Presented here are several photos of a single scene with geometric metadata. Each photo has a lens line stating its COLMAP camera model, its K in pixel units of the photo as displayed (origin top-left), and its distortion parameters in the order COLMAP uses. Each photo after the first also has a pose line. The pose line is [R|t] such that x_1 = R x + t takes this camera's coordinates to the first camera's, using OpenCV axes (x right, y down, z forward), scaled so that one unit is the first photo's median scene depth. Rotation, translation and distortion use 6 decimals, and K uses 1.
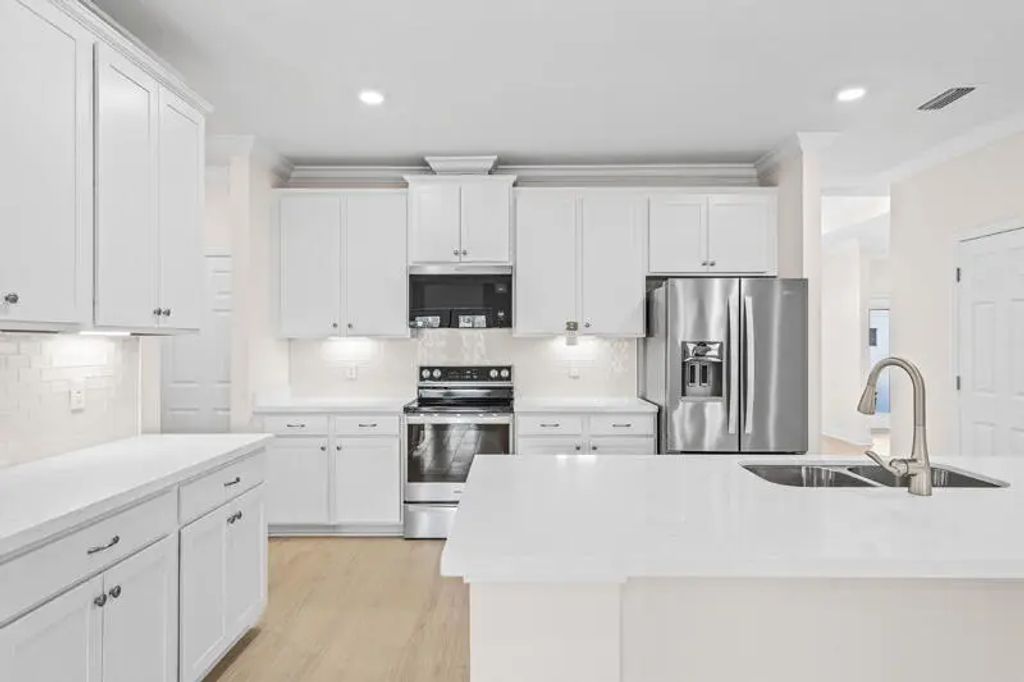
lens RADIAL K [[599.9, 0, 512.0], [0, 599.9, 341.0], [0, 0, 1]] dist [-0.001630, -0.000067]
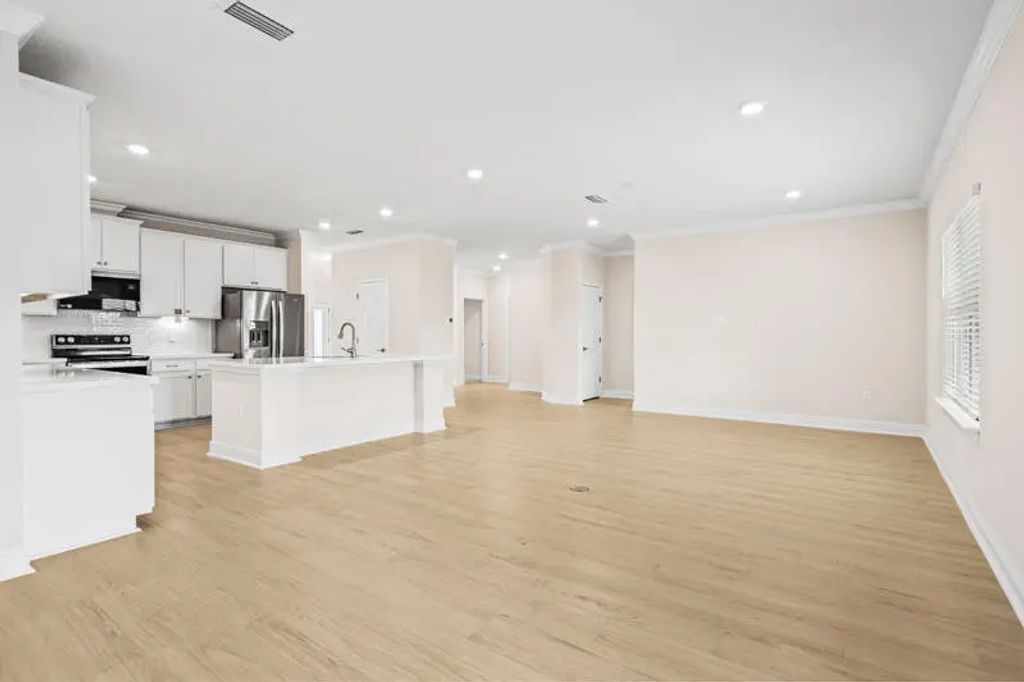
lens RADIAL K [[492.1, 0, 512.0], [0, 492.1, 341.0], [0, 0, 1]] dist [-0.001139, -0.000180]
pose [[0.556666, -0.009177, 0.830686, -0.560788], [0.008977, 0.999947, 0.005031, 0.064323], [-0.830688, 0.004656, 0.556719, -0.630557]]
